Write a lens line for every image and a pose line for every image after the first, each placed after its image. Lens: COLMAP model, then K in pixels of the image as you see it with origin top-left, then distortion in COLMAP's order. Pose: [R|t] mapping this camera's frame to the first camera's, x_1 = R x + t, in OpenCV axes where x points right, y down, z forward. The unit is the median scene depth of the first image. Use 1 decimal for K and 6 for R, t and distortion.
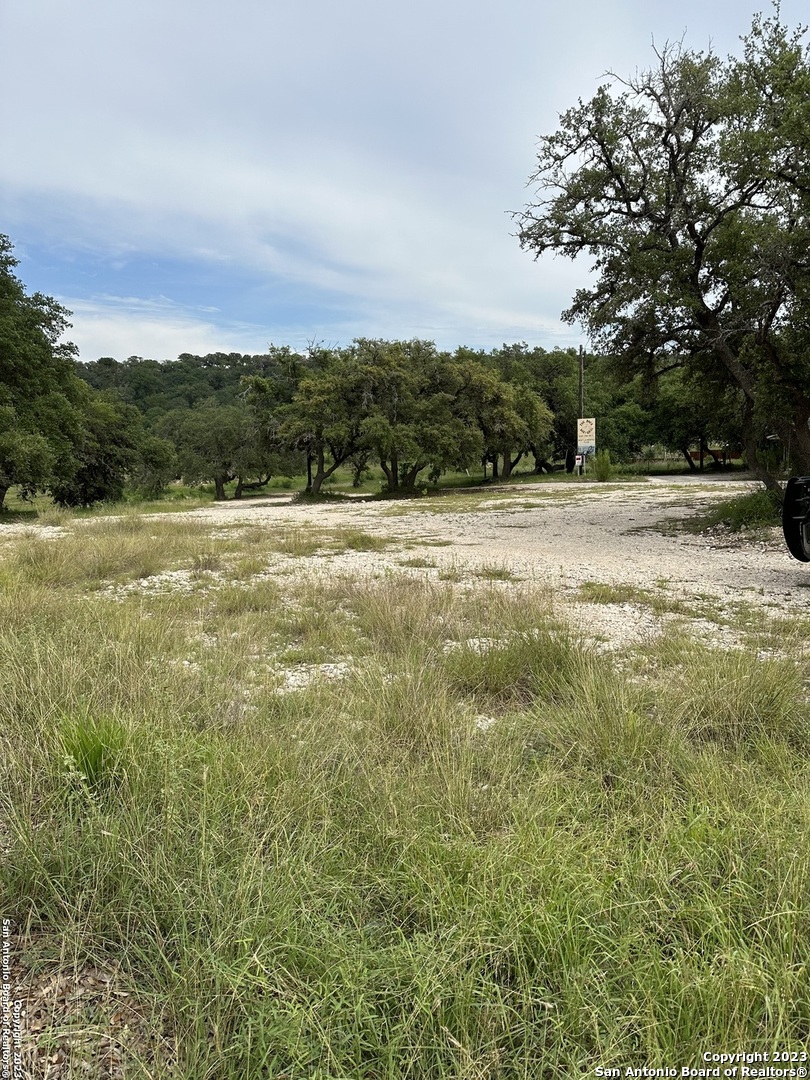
lens RADIAL K [[751.4, 0, 404.6], [0, 751.4, 543.0], [0, 0, 1]] dist [0.010864, 0.000794]
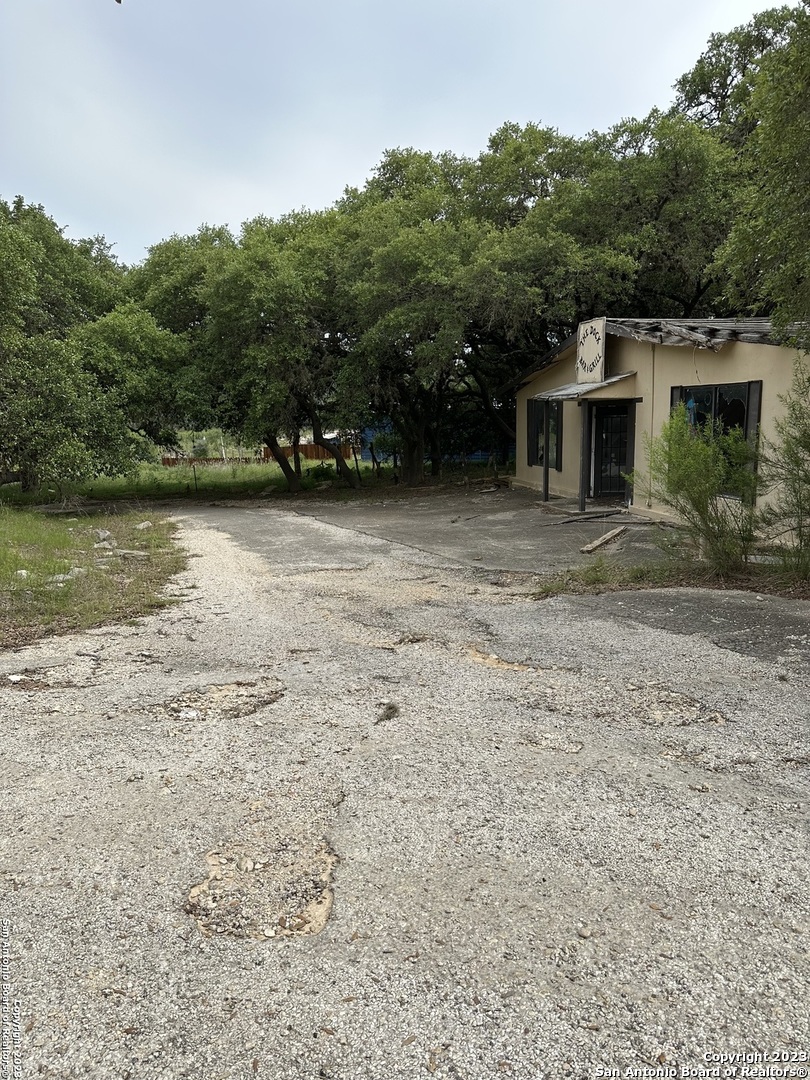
lens RADIAL K [[751.4, 0, 406.3], [0, 751.4, 541.9], [0, 0, 1]] dist [0.010864, 0.000794]
pose [[0.840622, -0.063723, 0.537861, 0.214178], [0.062495, 0.997834, 0.020545, -0.074106], [-0.538005, 0.016343, 0.842783, 0.635501]]
